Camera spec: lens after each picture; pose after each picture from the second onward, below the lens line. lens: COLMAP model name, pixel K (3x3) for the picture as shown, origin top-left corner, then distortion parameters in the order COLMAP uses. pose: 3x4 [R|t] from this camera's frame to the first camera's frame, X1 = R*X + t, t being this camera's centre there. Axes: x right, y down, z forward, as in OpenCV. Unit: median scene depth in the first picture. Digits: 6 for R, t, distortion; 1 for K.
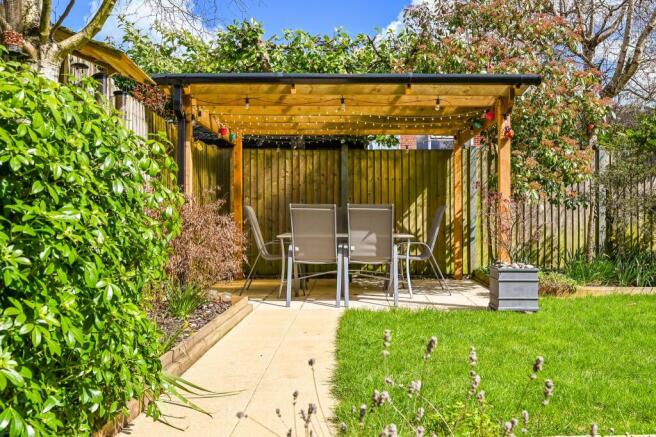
lens RADIAL K [[583.9, 0, 328.0], [0, 583.9, 218.5], [0, 0, 1]] dist [0.004422, 0.001846]
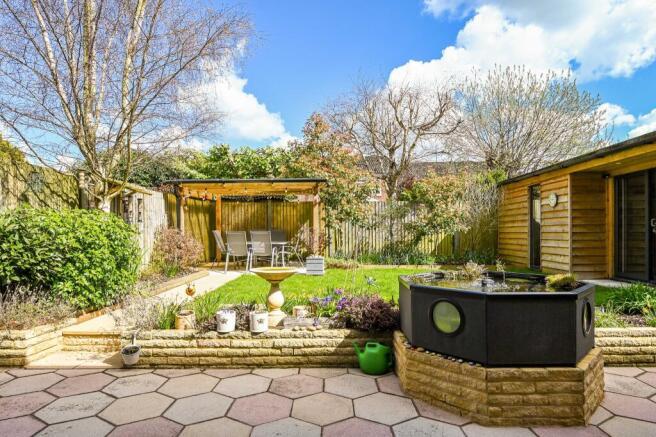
lens RADIAL K [[355.1, 0, 329.4], [0, 355.1, 231.7], [0, 0, 1]] dist [-0.001230, -0.000268]
pose [[0.999951, -0.000580, 0.009878, 0.334666], [0.000335, 0.999693, 0.024774, -0.057072], [-0.009890, -0.024769, 0.999644, -0.455748]]
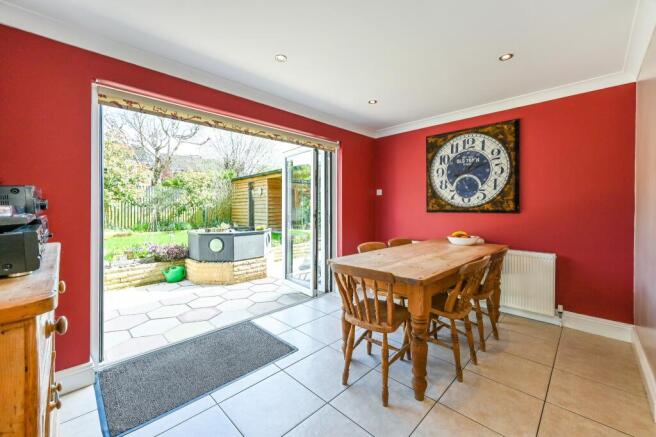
lens RADIAL K [[271.0, 0, 331.0], [0, 271.0, 206.5], [0, 0, 1]] dist [-0.000788, -0.000117]
pose [[0.683812, 0.000282, 0.729658, 0.126021], [-0.014280, 0.999814, 0.012996, -0.066462], [-0.729518, -0.019306, 0.683689, -0.817523]]
